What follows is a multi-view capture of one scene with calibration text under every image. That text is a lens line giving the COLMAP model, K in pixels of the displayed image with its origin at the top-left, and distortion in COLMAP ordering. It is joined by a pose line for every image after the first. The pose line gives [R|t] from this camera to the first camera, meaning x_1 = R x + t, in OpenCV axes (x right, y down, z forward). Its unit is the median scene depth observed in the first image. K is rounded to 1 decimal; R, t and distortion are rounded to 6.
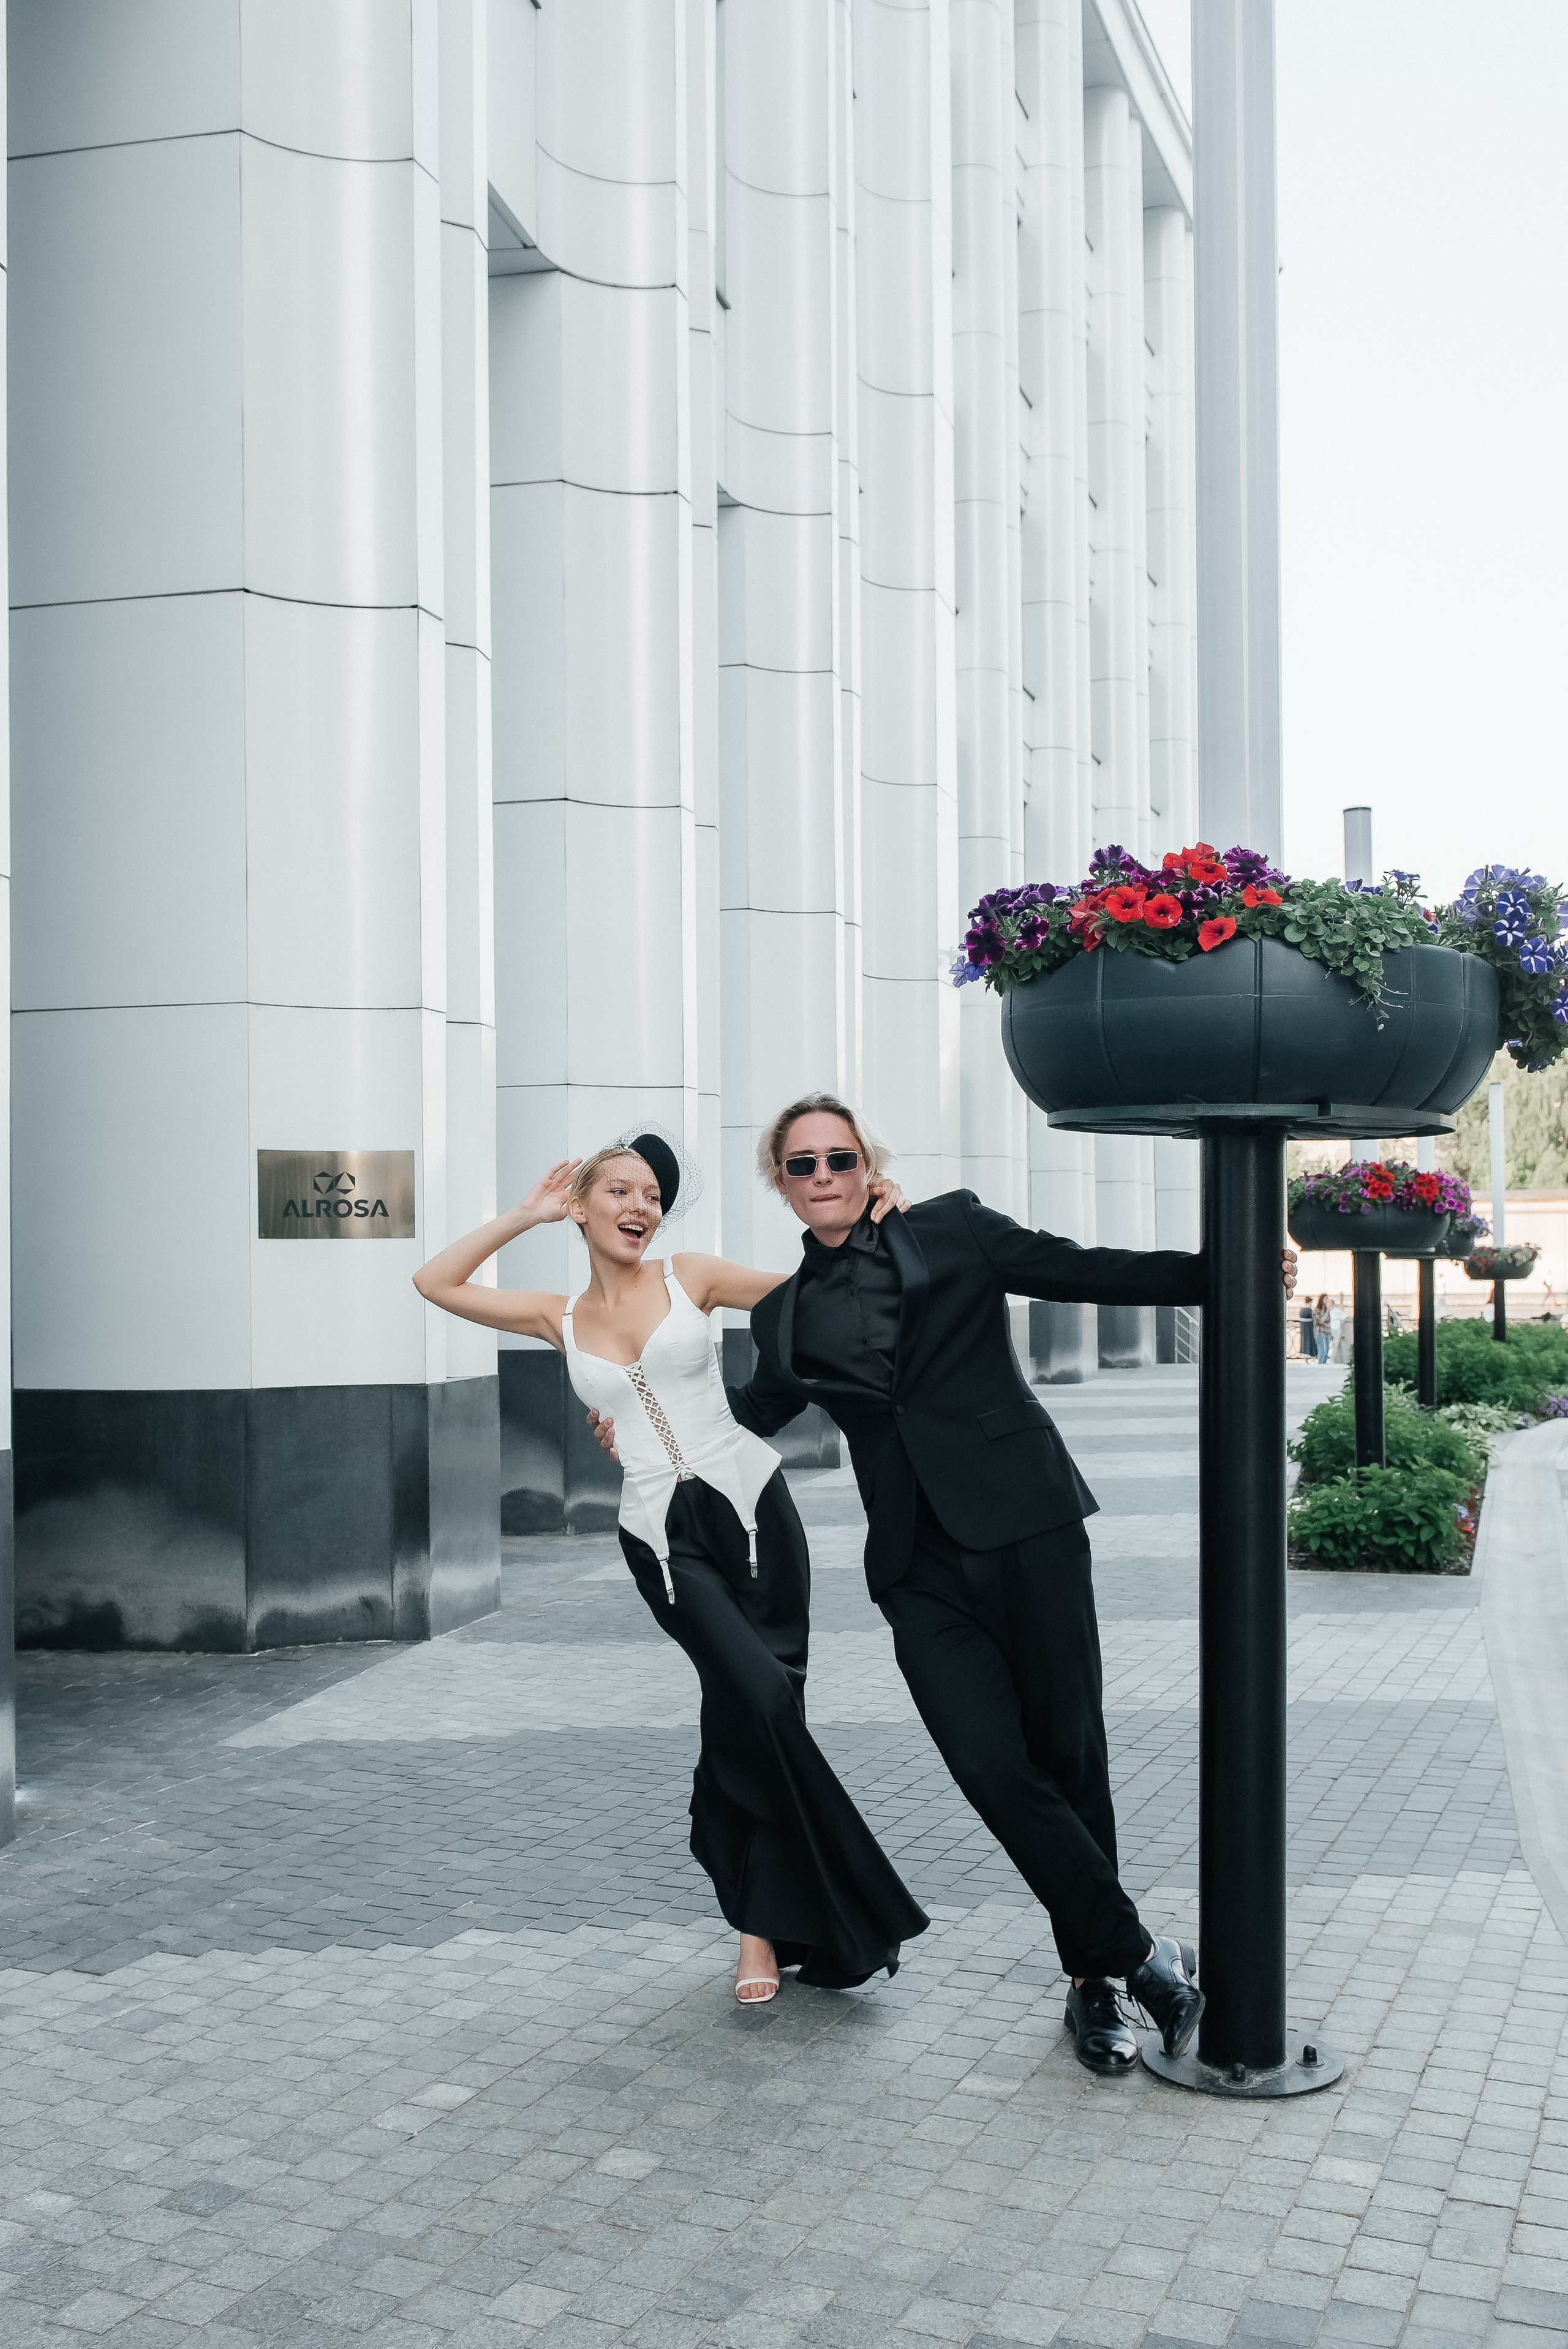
lens RADIAL K [[2070.5, 0, 787.6], [0, 2070.5, 1255.1], [0, 0, 1]] dist [-0.005207, -0.007897]
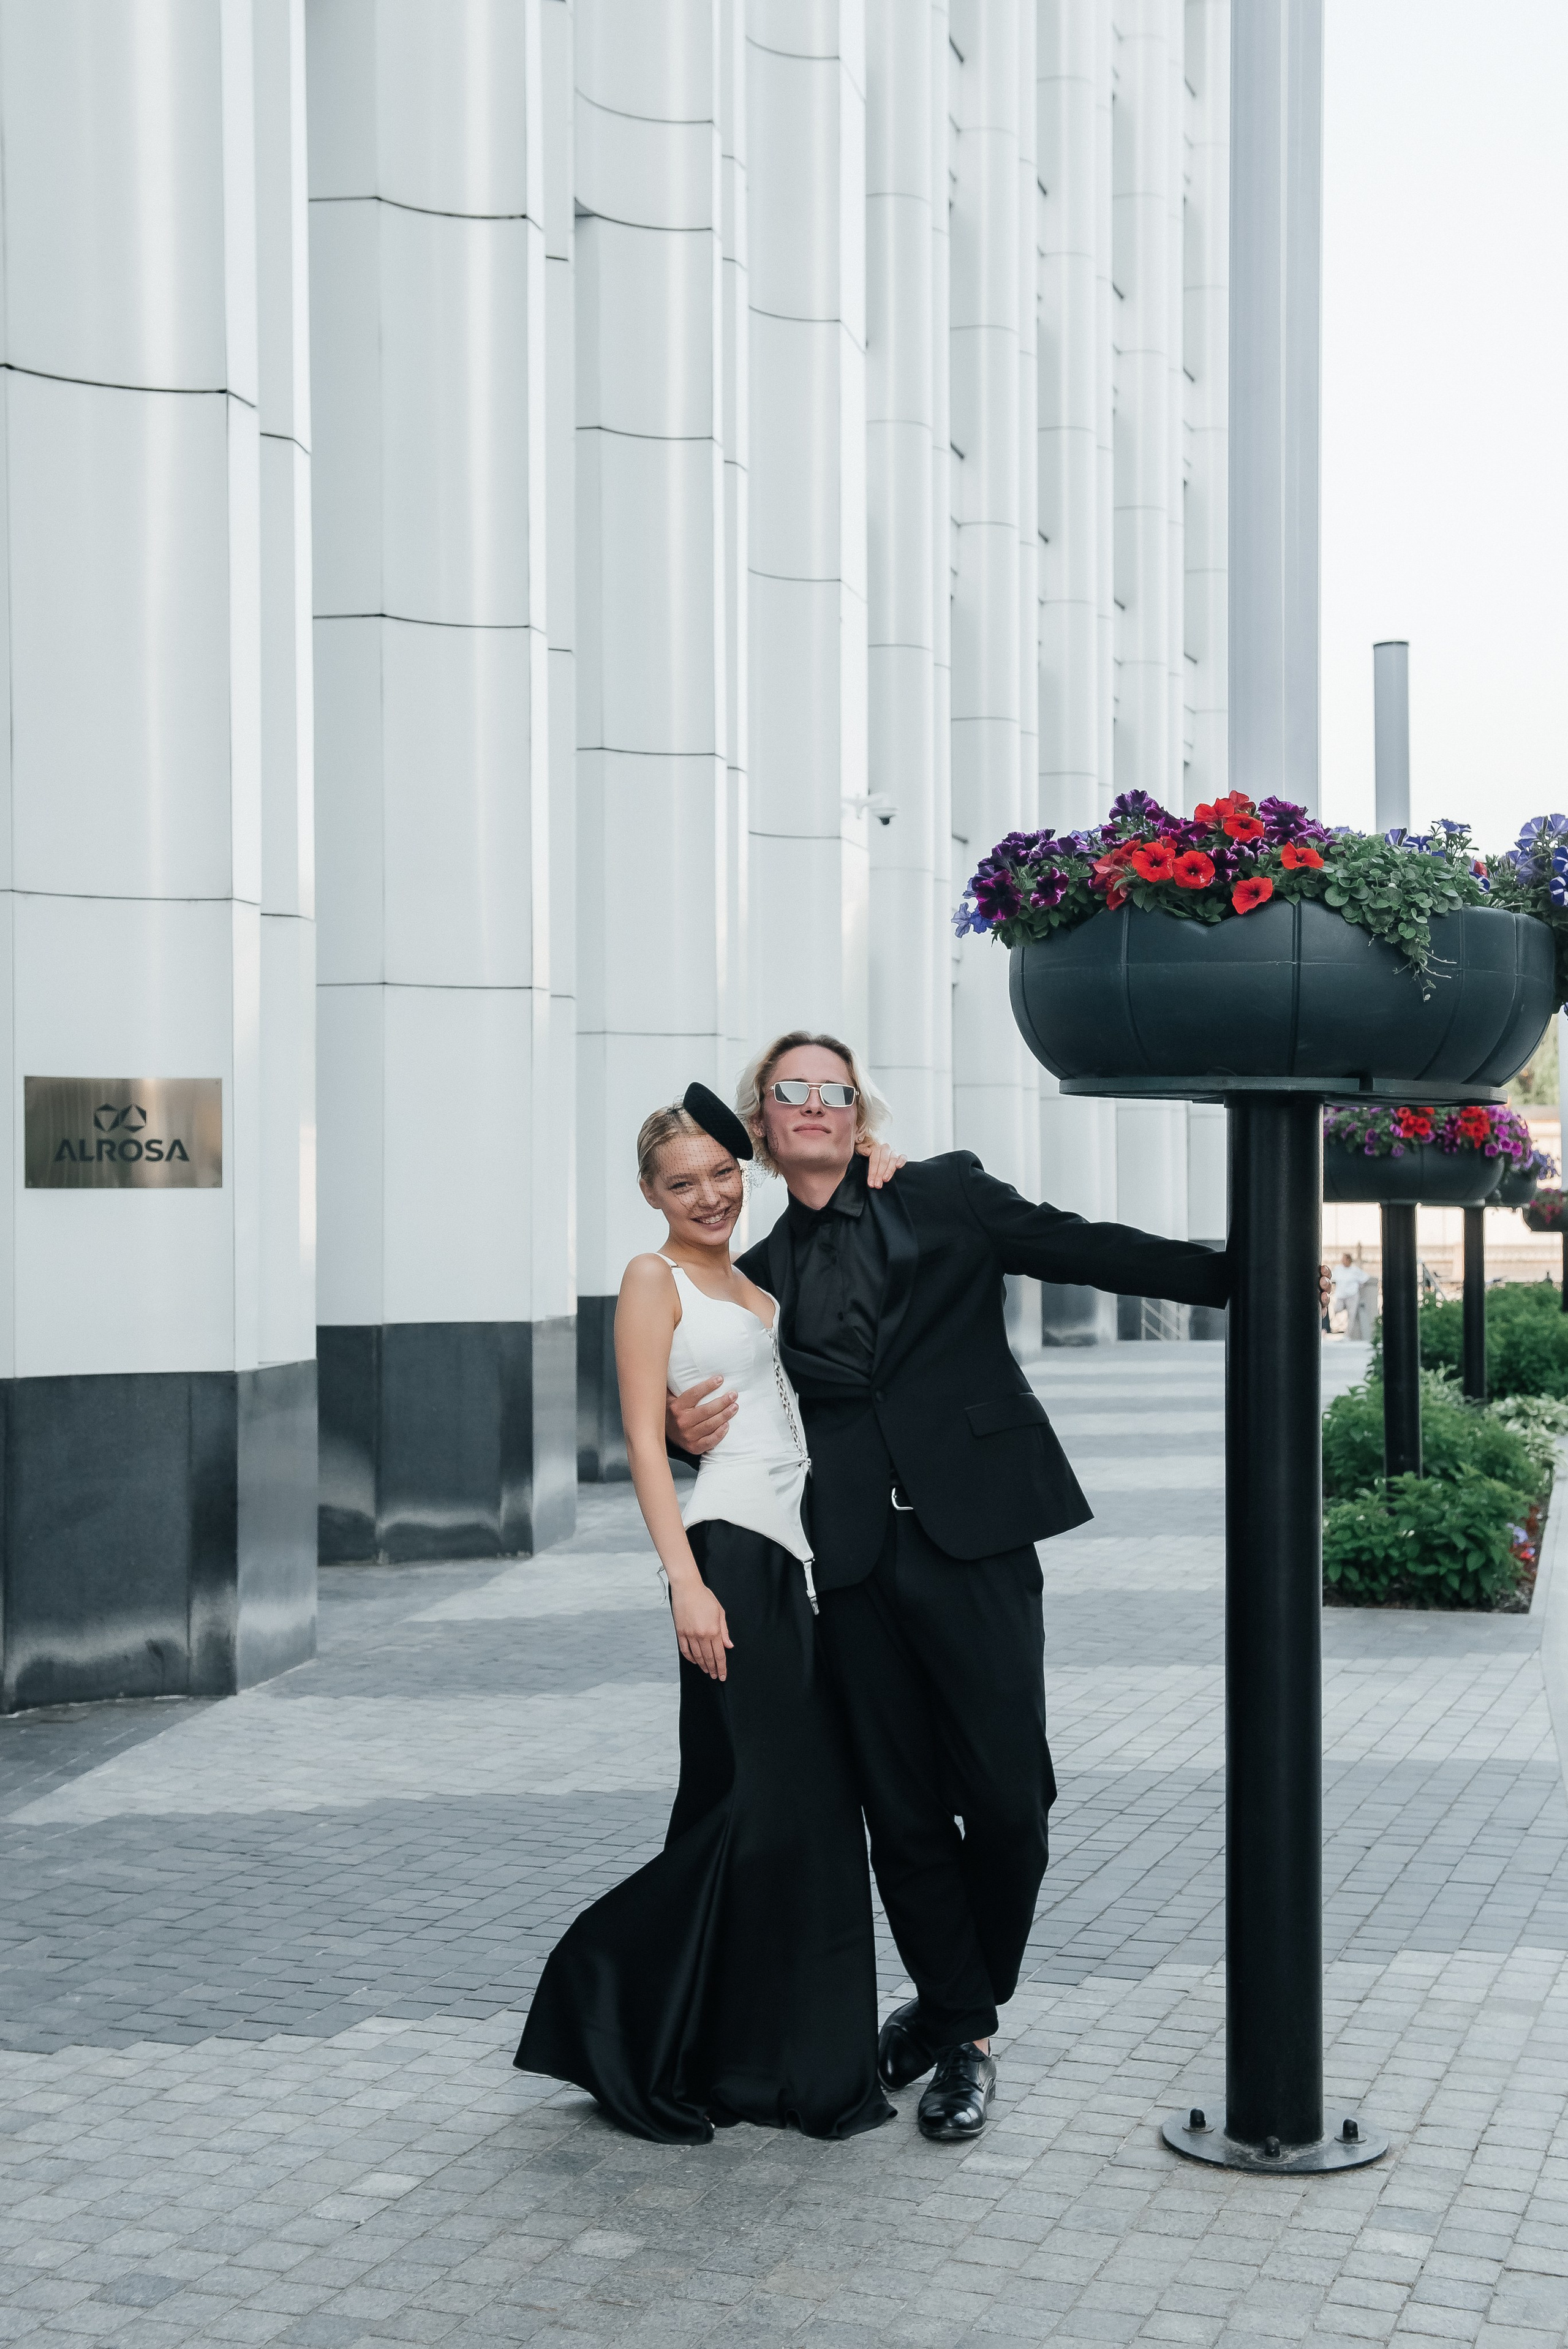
lens RADIAL K [[2748.2, 0, 784.0], [0, 2748.2, 1174.5], [0, 0, 1]] dist [0.076198, 0.027731]
pose [[0.998499, 0.005643, 0.054485, -0.053625], [-0.005220, 0.999955, -0.007890, -0.015015], [-0.054527, 0.007593, 0.998483, -0.172360]]
